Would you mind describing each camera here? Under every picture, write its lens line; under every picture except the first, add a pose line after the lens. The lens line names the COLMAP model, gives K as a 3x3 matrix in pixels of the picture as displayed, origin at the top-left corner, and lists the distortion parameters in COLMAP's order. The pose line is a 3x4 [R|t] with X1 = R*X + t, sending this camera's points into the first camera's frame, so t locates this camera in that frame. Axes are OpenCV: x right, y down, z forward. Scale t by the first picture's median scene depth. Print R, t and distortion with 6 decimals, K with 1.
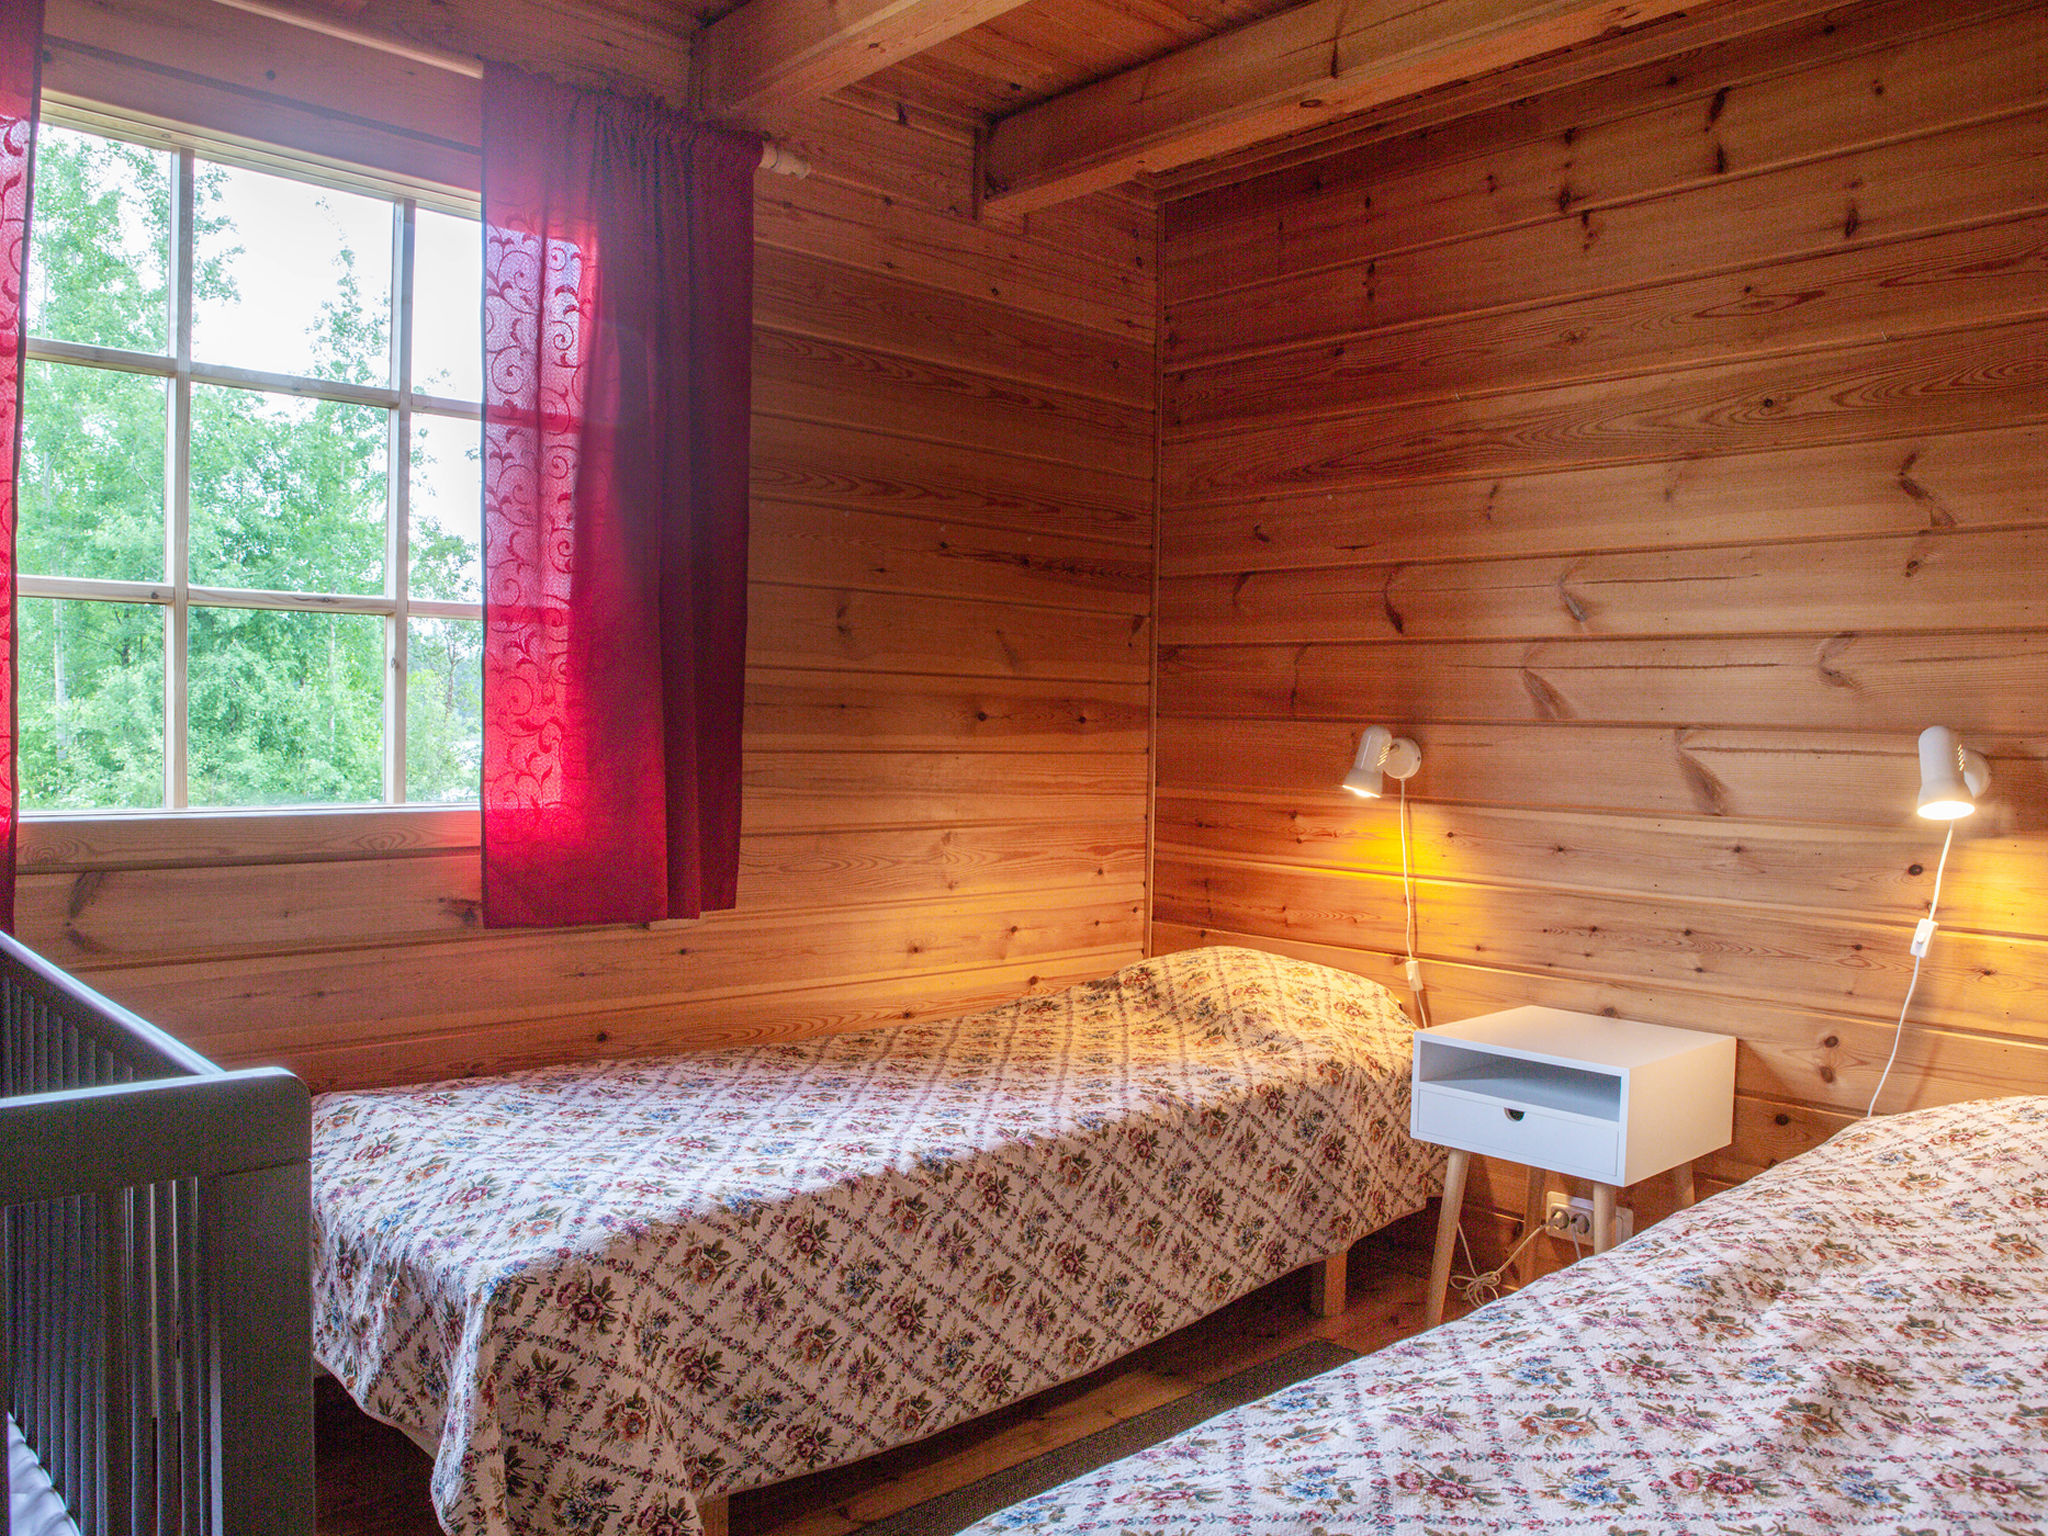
lens RADIAL K [[1588.0, 0, 1019.5], [0, 1588.0, 772.0], [0, 0, 1]] dist [-0.110006, 0.086454]
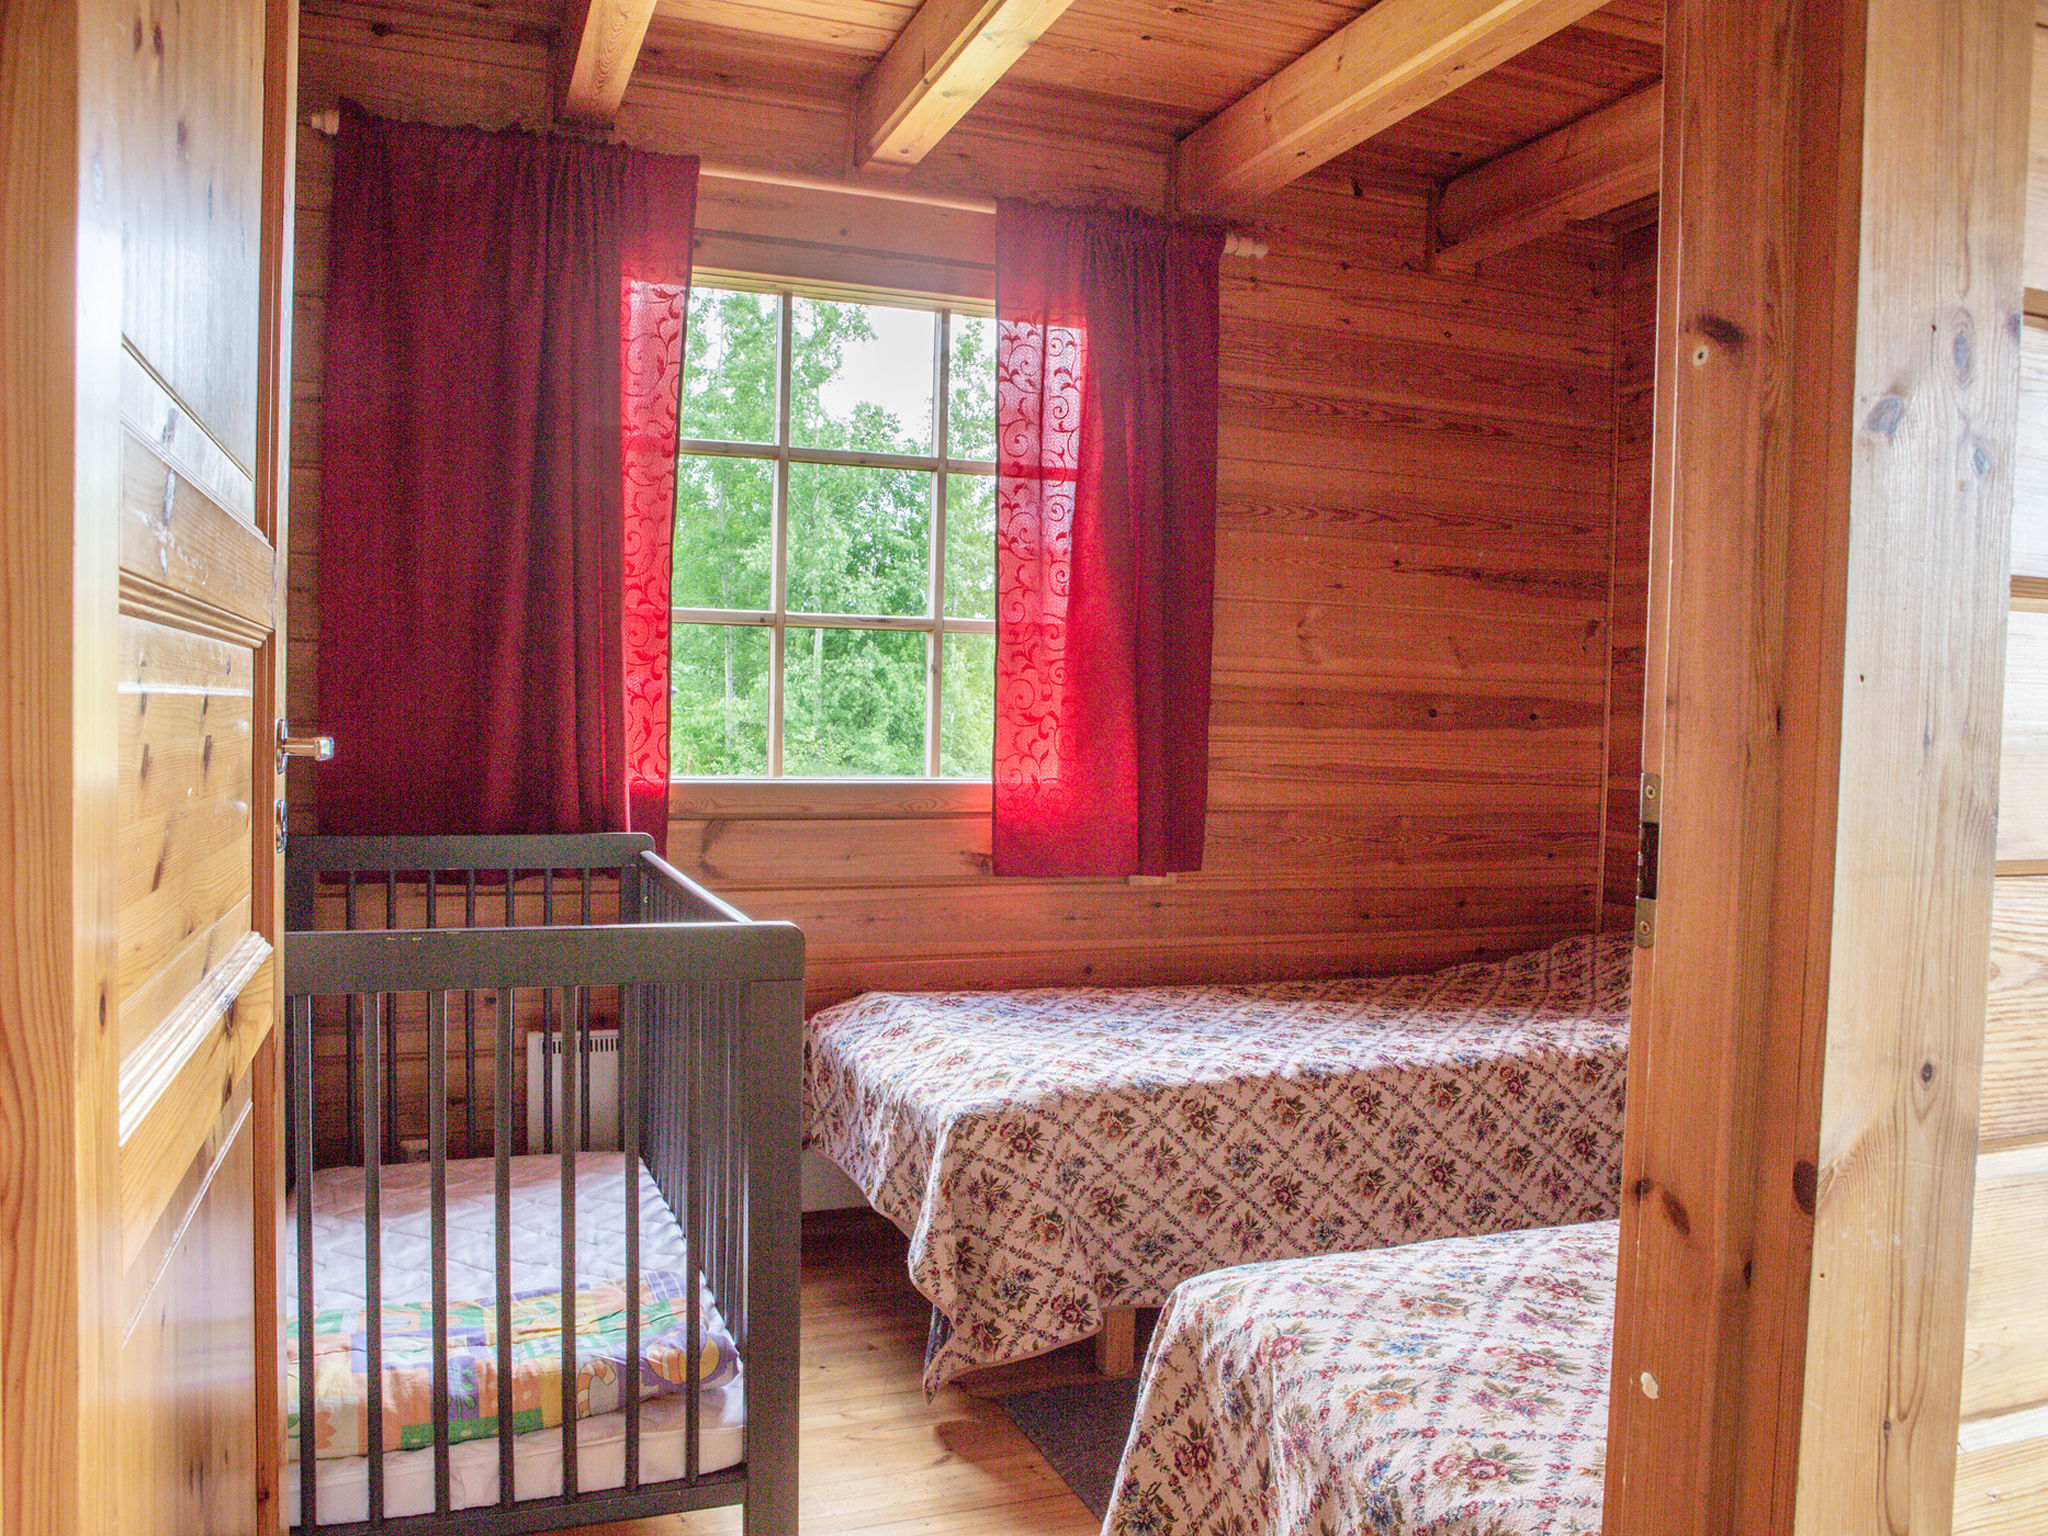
lens RADIAL K [[1588.0, 0, 1019.5], [0, 1588.0, 772.0], [0, 0, 1]] dist [-0.110006, 0.086454]
pose [[0.929595, 0.017024, -0.368188, 0.192893], [-0.016650, 0.999853, 0.004192, 0.011630], [0.368205, 0.002234, 0.929742, -0.246207]]
